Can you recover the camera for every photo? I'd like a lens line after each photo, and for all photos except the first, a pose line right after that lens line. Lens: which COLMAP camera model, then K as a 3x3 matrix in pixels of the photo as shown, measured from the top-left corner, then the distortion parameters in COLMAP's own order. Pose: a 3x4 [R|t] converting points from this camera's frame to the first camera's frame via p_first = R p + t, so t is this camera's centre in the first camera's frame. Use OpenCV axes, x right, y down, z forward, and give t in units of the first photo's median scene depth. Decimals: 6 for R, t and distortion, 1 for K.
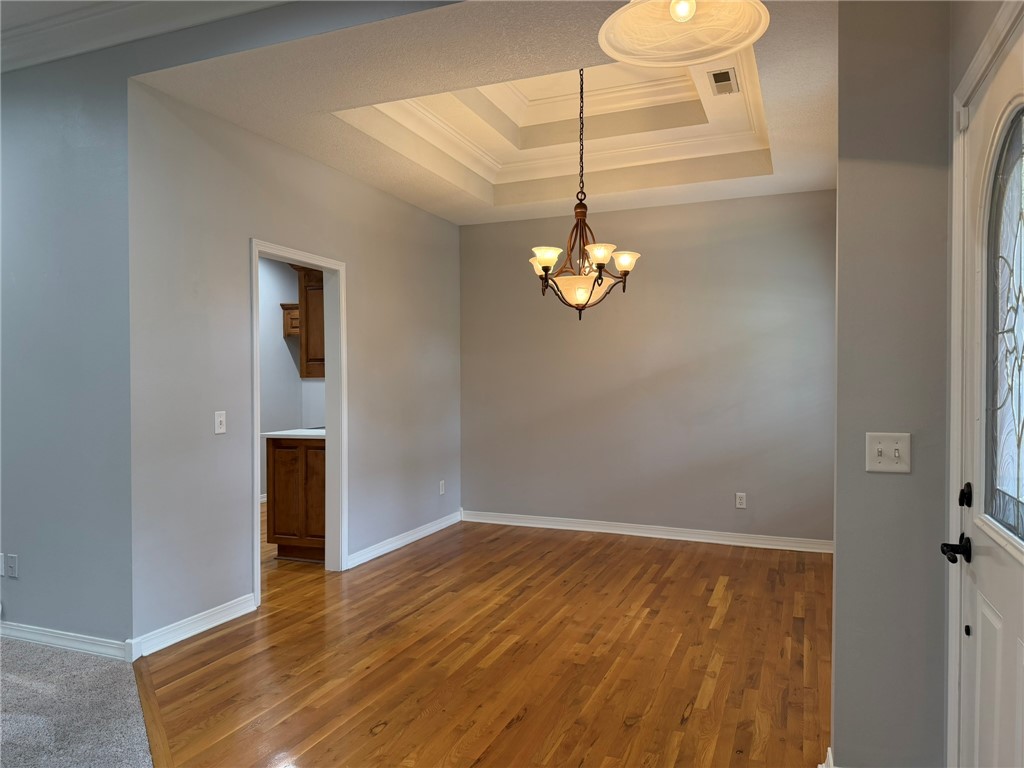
lens RADIAL K [[717.2, 0, 512.0], [0, 717.2, 384.0], [0, 0, 1]] dist [0.060042, -0.072030]
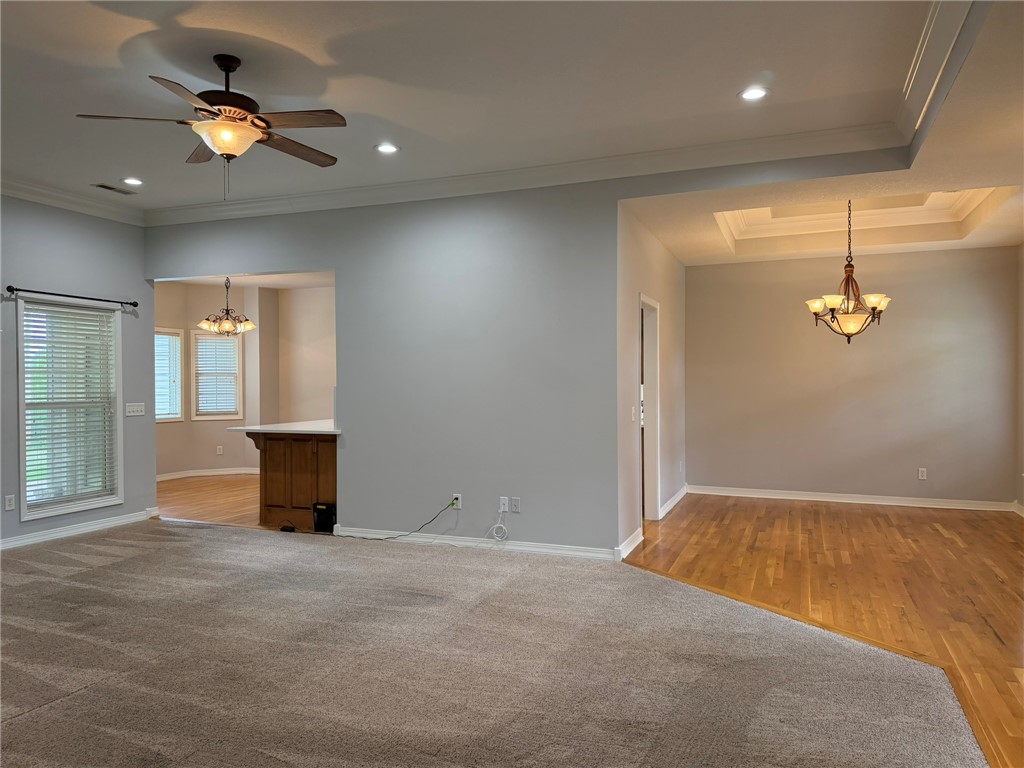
lens RADIAL K [[717.2, 0, 512.0], [0, 717.2, 384.0], [0, 0, 1]] dist [0.060042, -0.072030]
pose [[0.999992, -0.003222, 0.002367, -0.589683], [0.003232, 0.999986, -0.004119, -0.004392], [-0.002354, 0.004127, 0.999989, -0.461630]]
